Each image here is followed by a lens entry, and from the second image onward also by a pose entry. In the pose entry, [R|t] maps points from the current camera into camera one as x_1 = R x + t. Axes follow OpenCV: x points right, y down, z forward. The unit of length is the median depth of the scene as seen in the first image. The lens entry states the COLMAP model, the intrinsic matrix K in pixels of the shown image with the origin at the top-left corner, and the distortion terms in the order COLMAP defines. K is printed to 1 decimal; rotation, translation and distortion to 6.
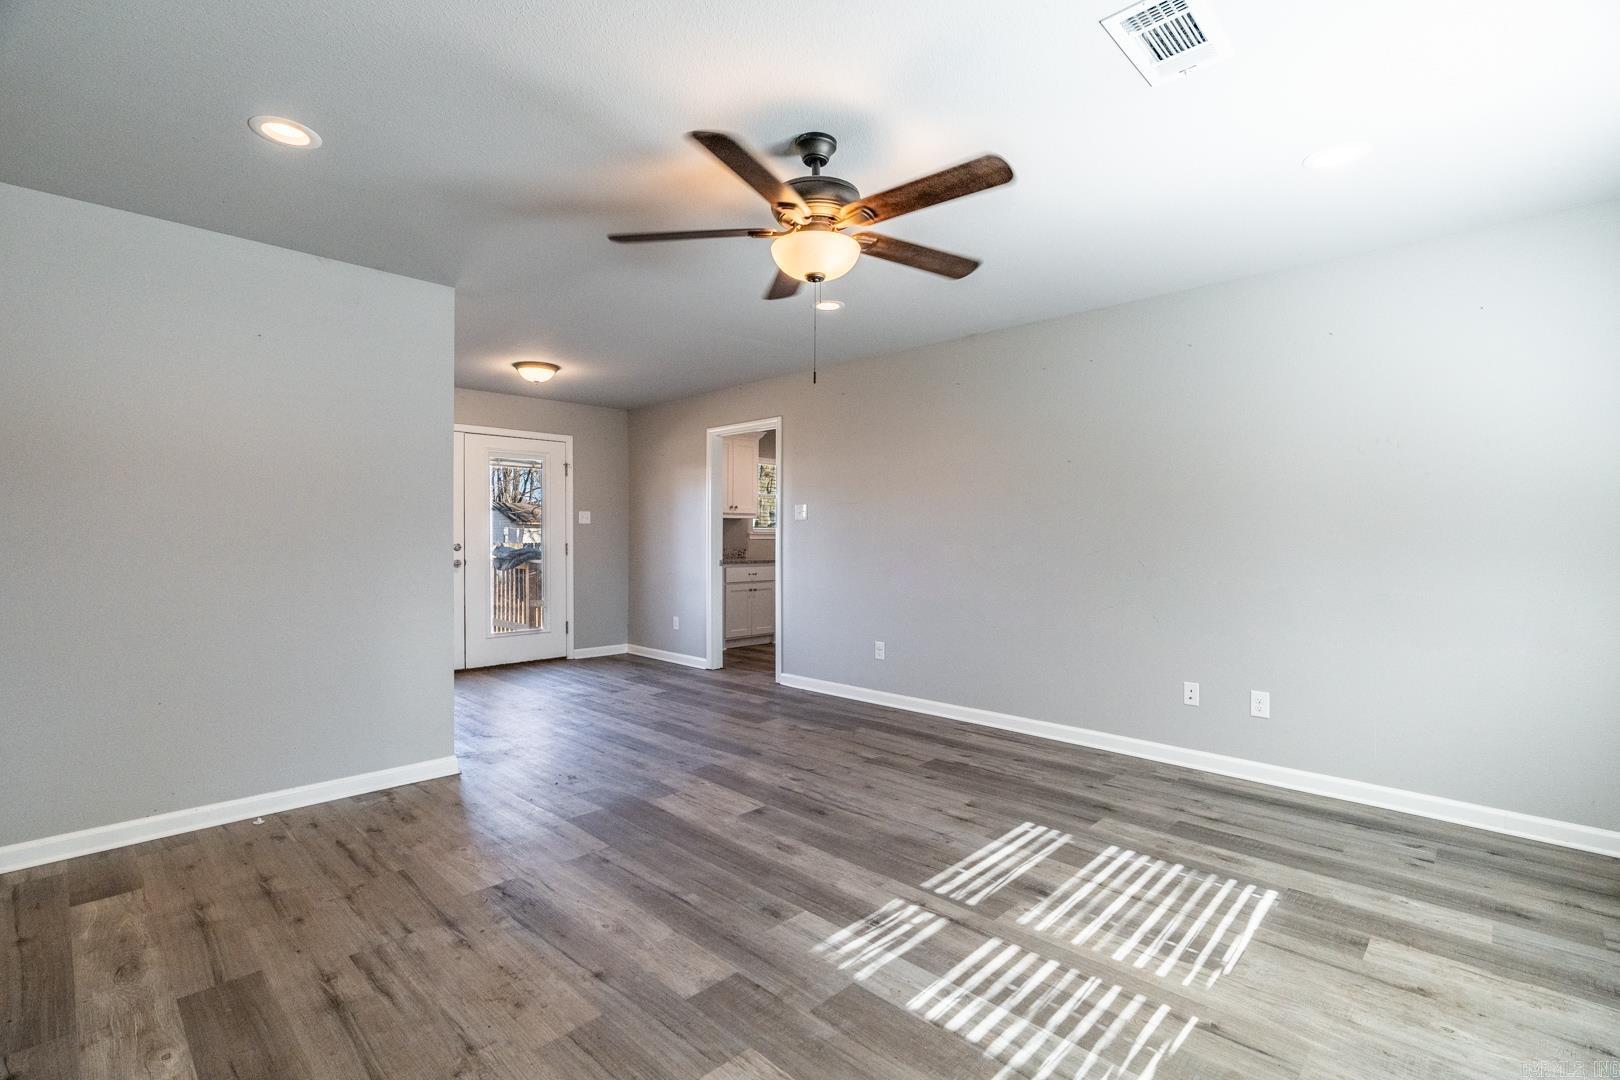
lens RADIAL K [[728.8, 0, 810.3], [0, 728.8, 542.9], [0, 0, 1]] dist [-0.005170, 0.000140]
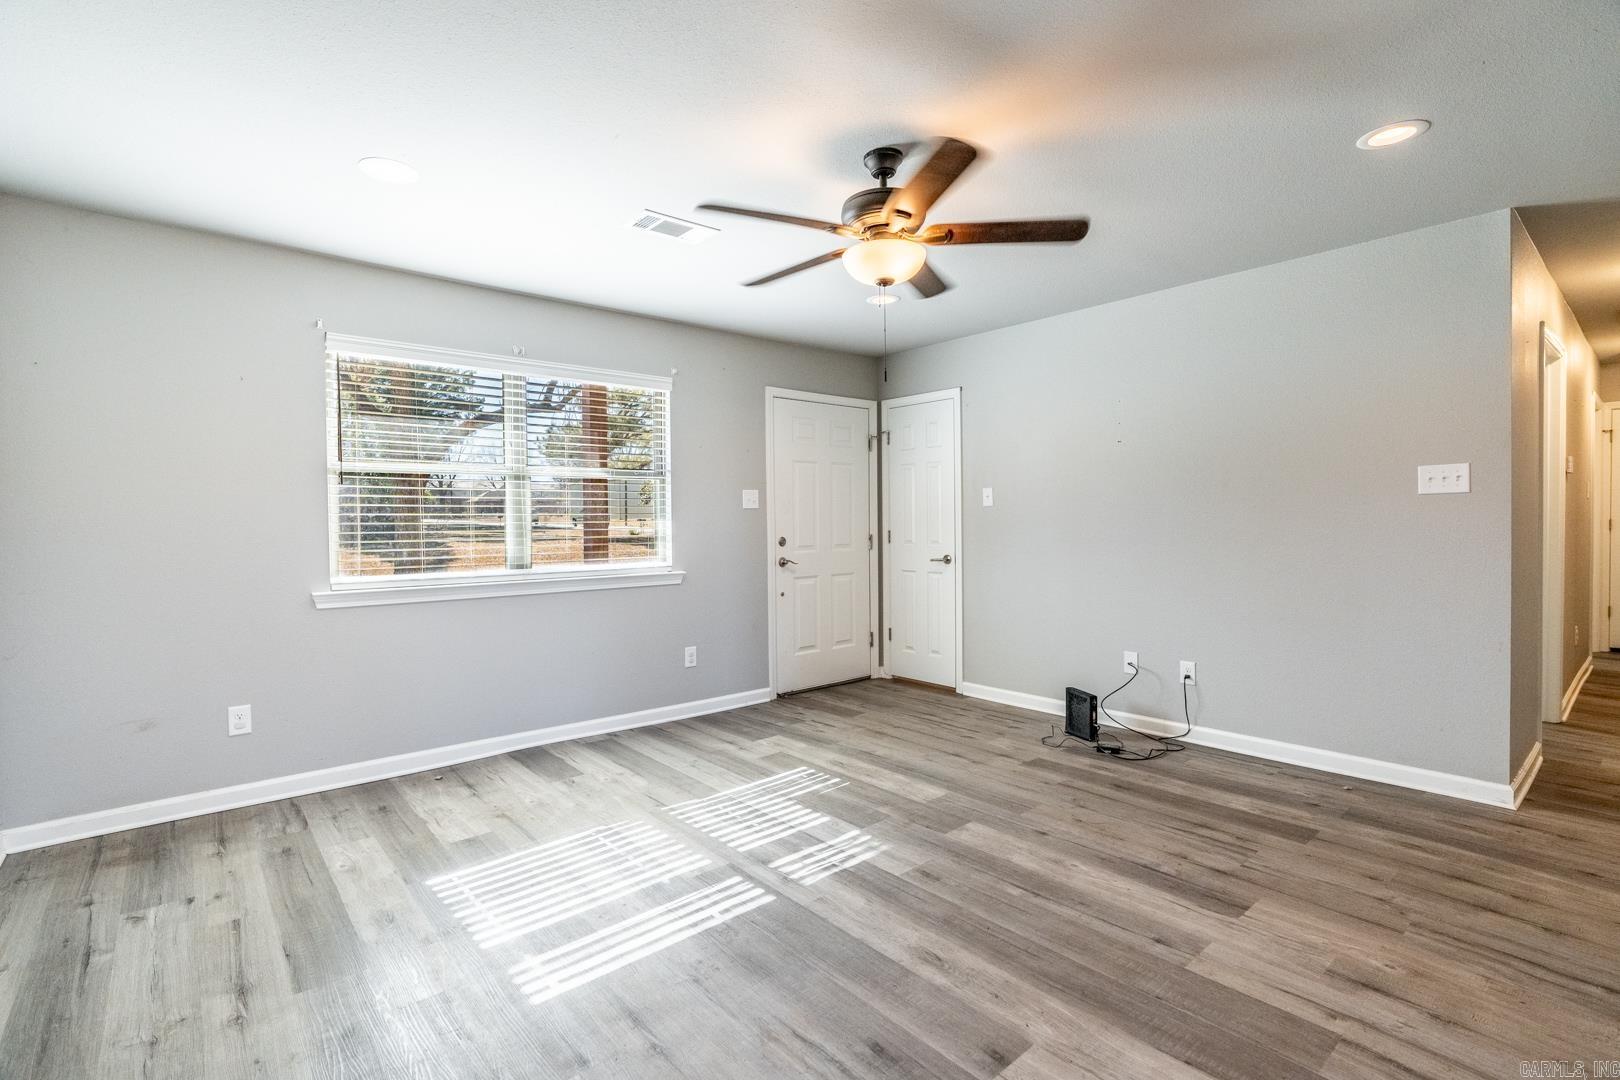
lens RADIAL K [[728.8, 0, 810.3], [0, 728.8, 542.9], [0, 0, 1]] dist [-0.005170, 0.000140]
pose [[-0.995262, 0.006236, 0.097028, 0.014224], [0.010378, 0.999054, 0.042237, -0.027054], [-0.096672, 0.043044, -0.994385, 2.049246]]
